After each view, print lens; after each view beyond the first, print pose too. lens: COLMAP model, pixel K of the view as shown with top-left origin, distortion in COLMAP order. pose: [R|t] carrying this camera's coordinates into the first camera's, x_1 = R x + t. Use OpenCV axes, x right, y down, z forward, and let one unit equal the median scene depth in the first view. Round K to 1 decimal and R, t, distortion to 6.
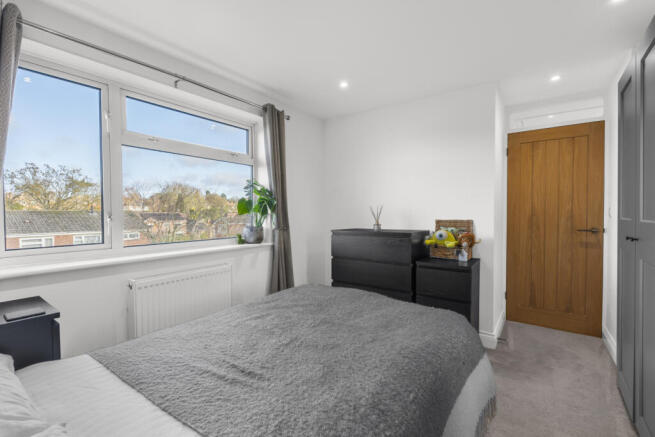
lens RADIAL K [[289.0, 0, 327.5], [0, 289.0, 218.5], [0, 0, 1]] dist [0.000489, 0.000061]
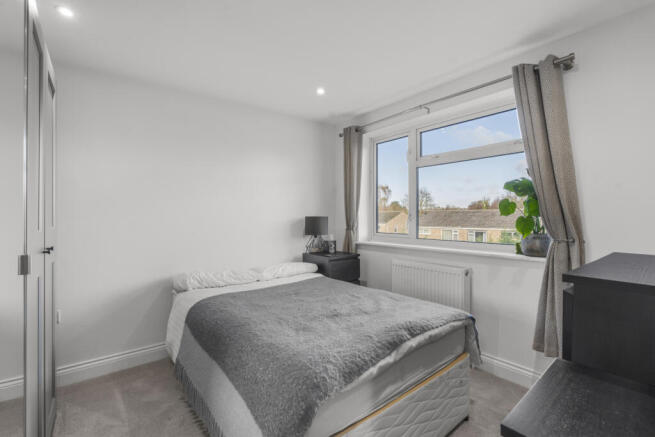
lens RADIAL K [[289.0, 0, 327.5], [0, 289.0, 218.5], [0, 0, 1]] dist [0.000489, 0.000061]
pose [[-0.233083, -0.006698, -0.972434, 0.650141], [-0.022553, 0.999745, -0.001481, 0.004541], [0.972195, 0.021586, -0.233175, 0.750291]]
